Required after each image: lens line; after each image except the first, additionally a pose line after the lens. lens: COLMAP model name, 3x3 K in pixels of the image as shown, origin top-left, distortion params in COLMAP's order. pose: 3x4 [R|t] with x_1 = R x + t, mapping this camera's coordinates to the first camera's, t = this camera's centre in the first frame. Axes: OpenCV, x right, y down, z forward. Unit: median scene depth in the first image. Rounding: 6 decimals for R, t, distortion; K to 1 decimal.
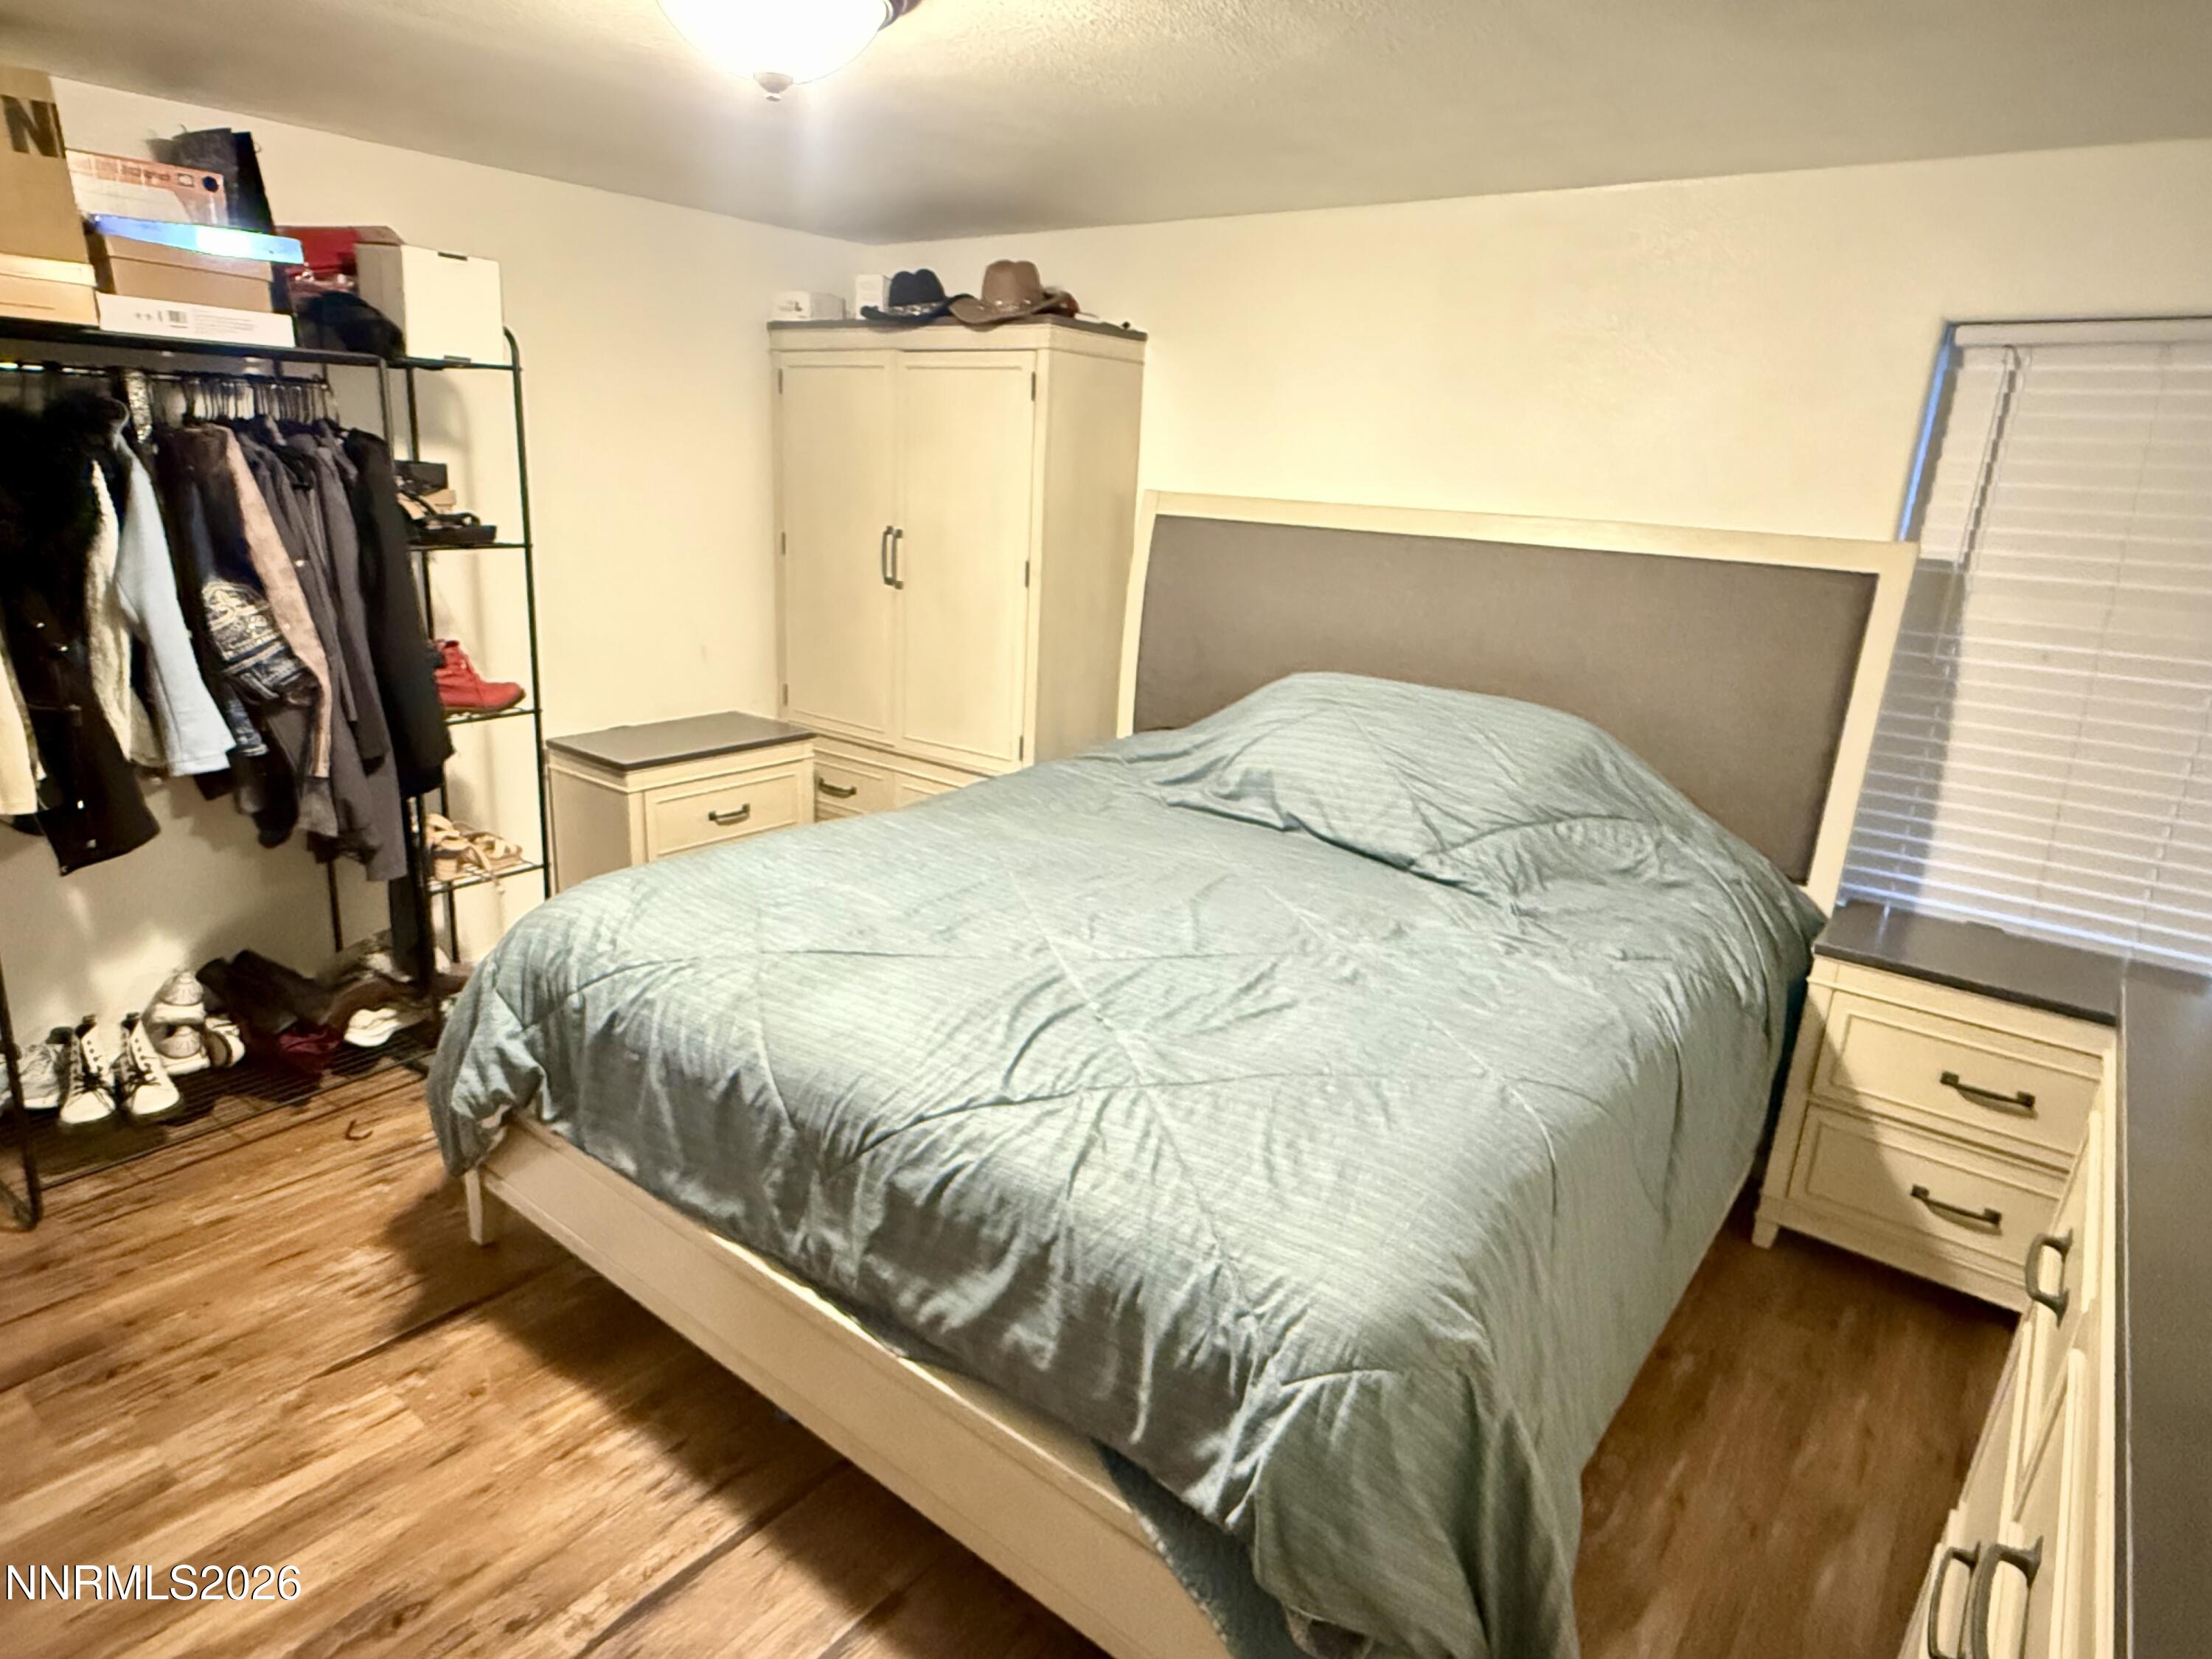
lens RADIAL K [[1255.7, 0, 1095.2], [0, 1255.7, 848.1], [0, 0, 1]] dist [0.006278, 0.002285]
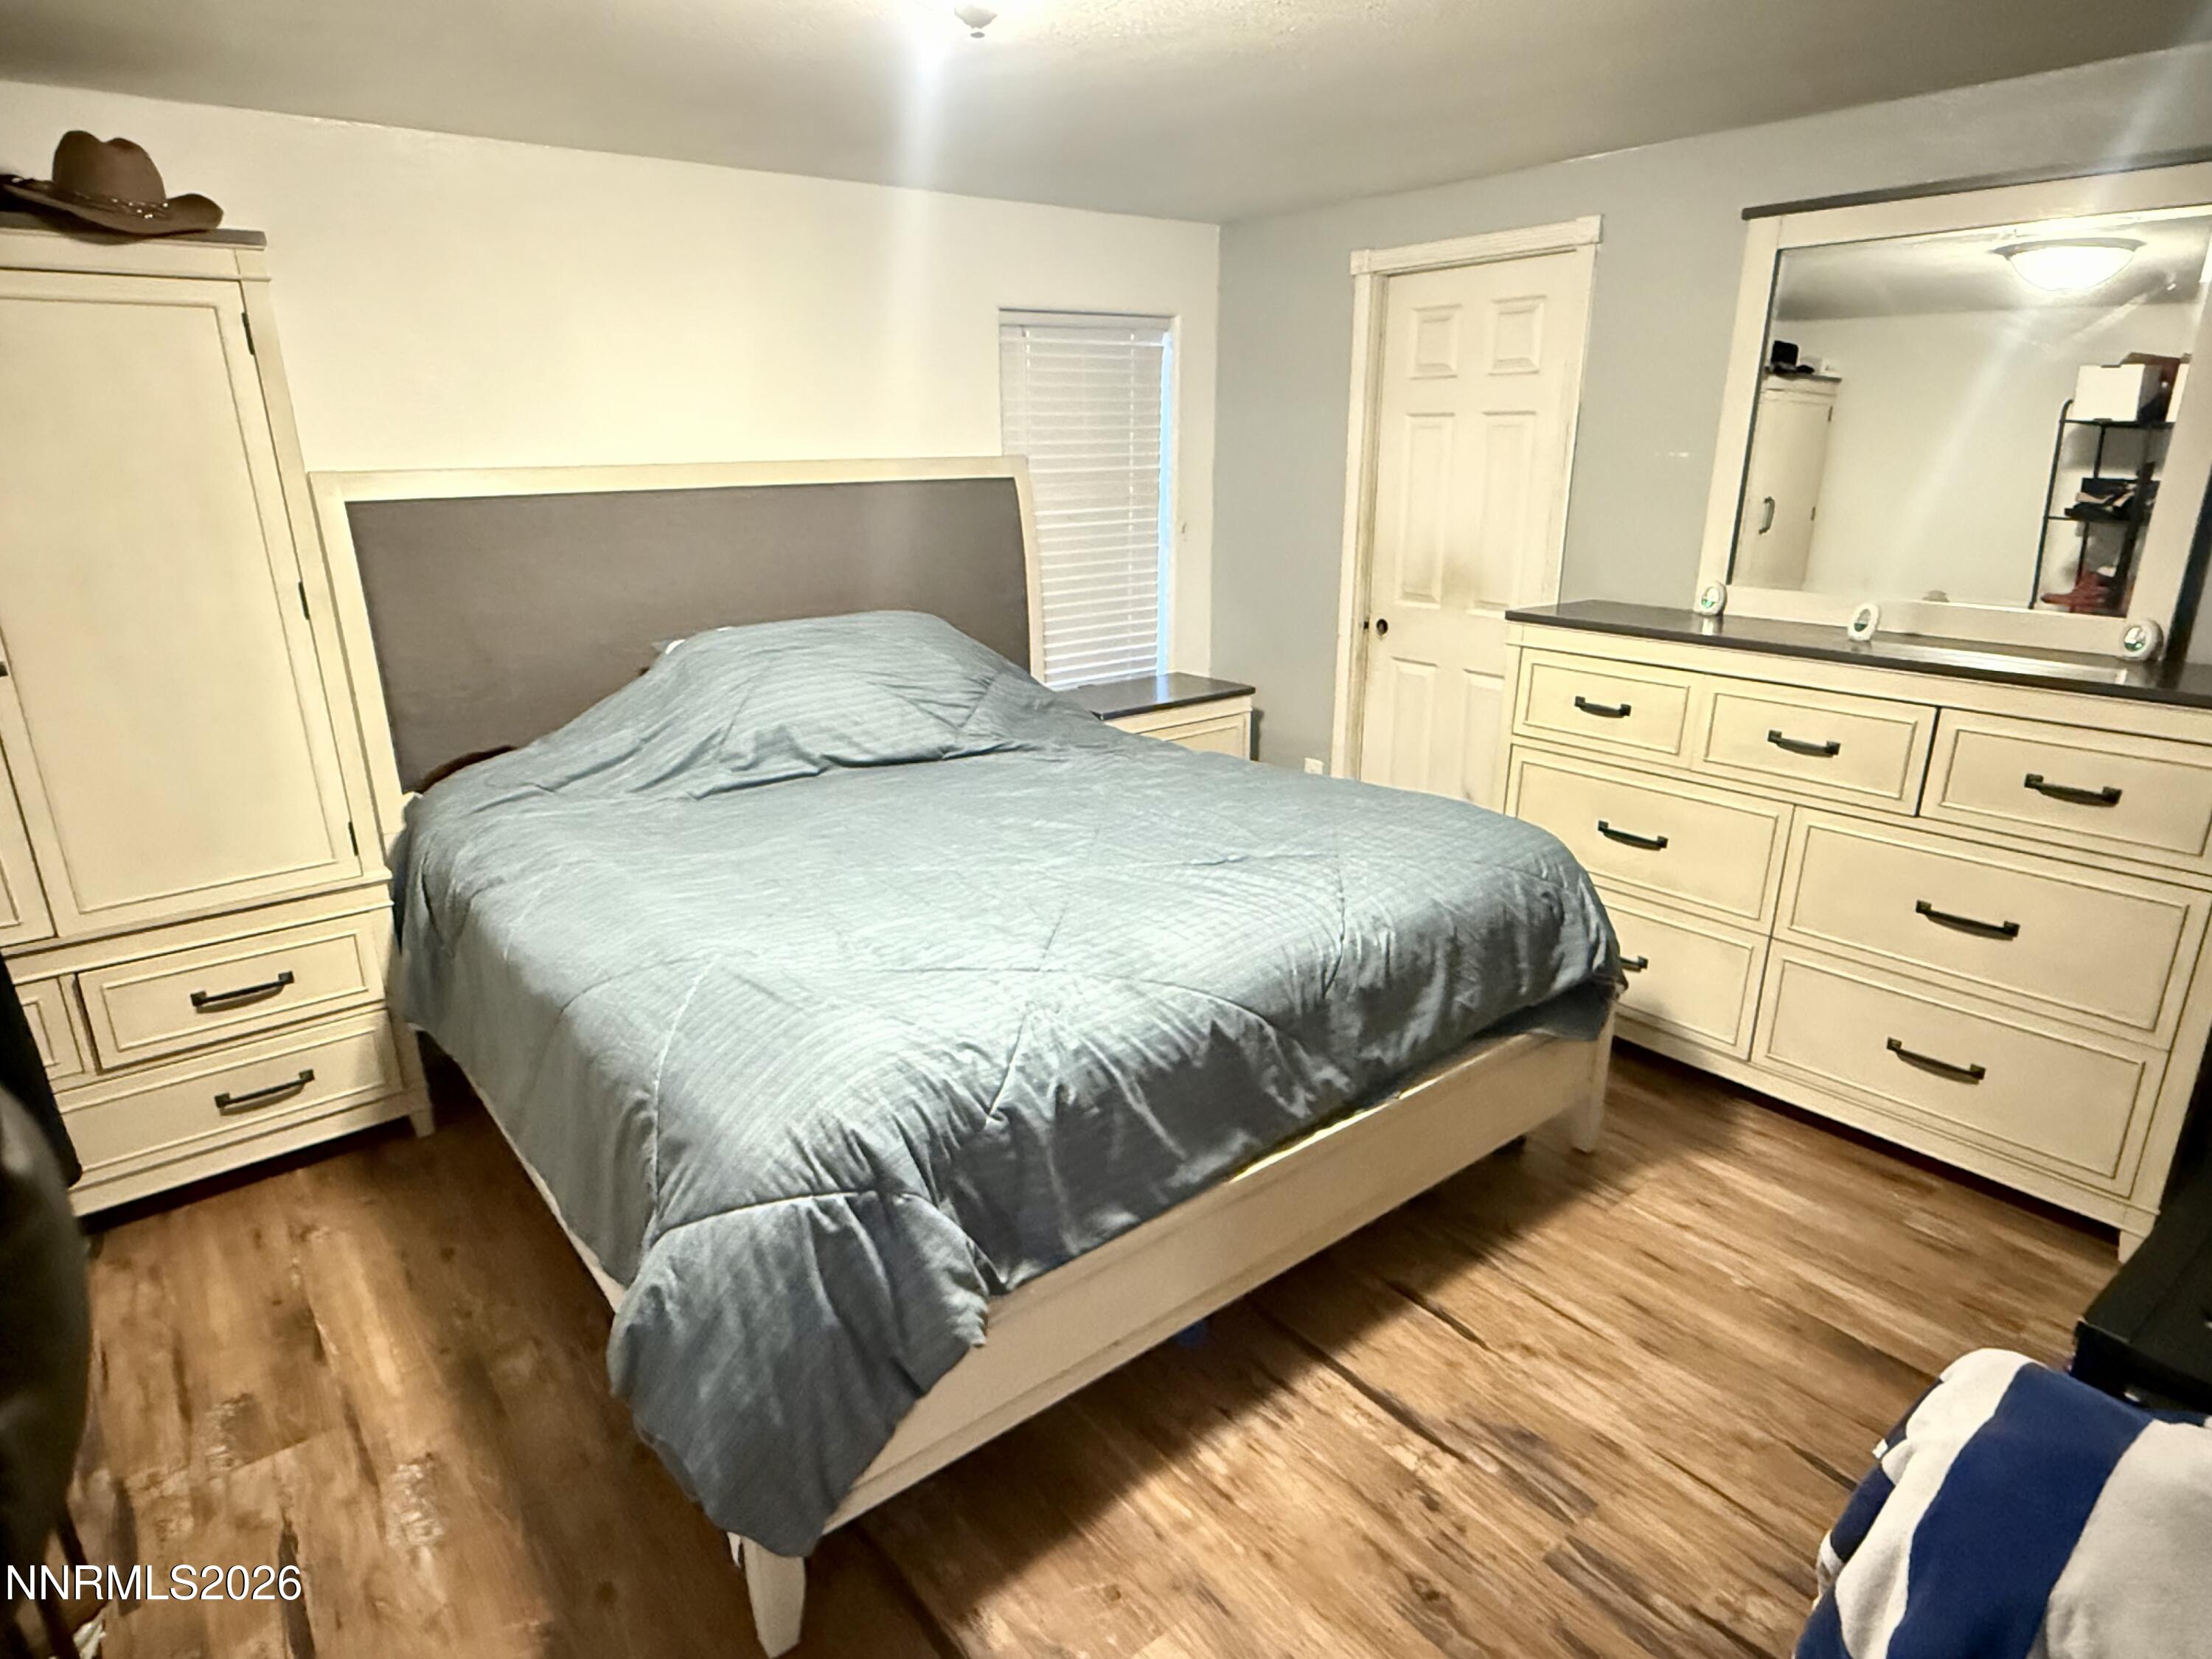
lens RADIAL K [[1255.7, 0, 1095.2], [0, 1255.7, 848.1], [0, 0, 1]] dist [0.006278, 0.002285]
pose [[0.233340, -0.355414, 0.905115, -1.149314], [0.313450, 0.908616, 0.275981, -0.261887], [-0.920490, 0.219311, 0.323421, 0.686572]]
